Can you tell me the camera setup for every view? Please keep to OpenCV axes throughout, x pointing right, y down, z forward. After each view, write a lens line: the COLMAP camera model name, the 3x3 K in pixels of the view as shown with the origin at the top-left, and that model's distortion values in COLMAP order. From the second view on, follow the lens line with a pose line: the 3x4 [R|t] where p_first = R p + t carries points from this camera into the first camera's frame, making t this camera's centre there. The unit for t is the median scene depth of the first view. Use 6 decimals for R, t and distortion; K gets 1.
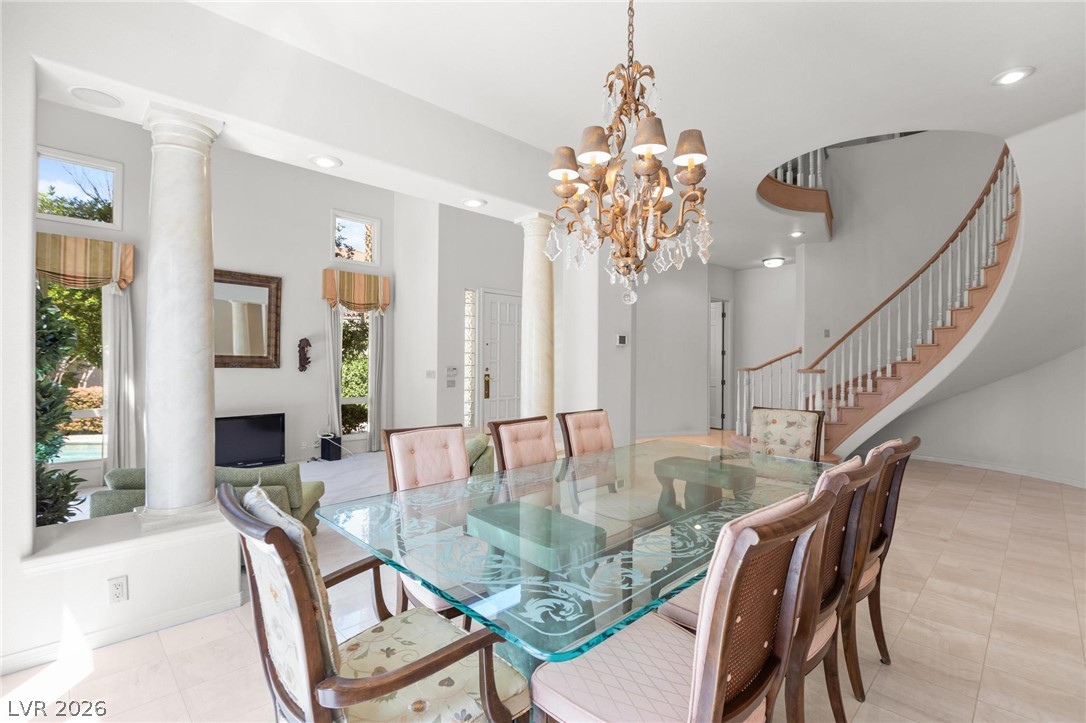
lens RADIAL K [[499.8, 0, 543.8], [0, 499.8, 357.9], [0, 0, 1]] dist [-0.003597, -0.001597]
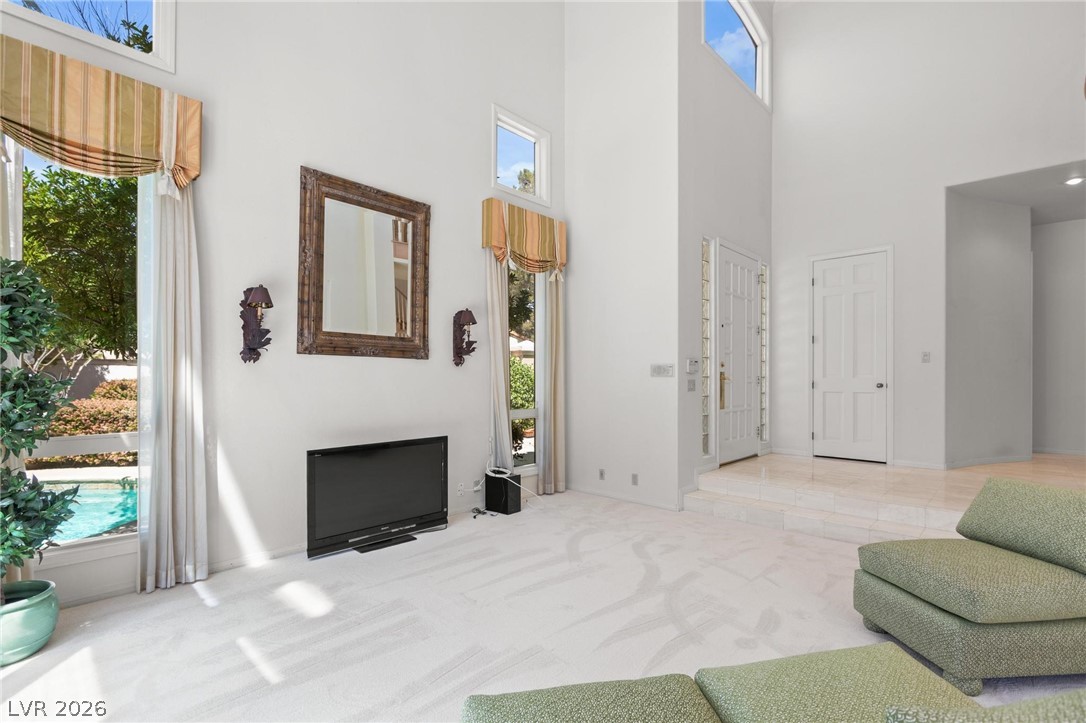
lens RADIAL K [[499.8, 0, 538.9], [0, 499.8, 375.3], [0, 0, 1]] dist [-0.003597, -0.001597]
pose [[0.999299, -0.005527, 0.037025, -0.425906], [0.005481, 0.999984, 0.001342, 0.039755], [-0.037032, -0.001138, 0.999313, 0.412976]]
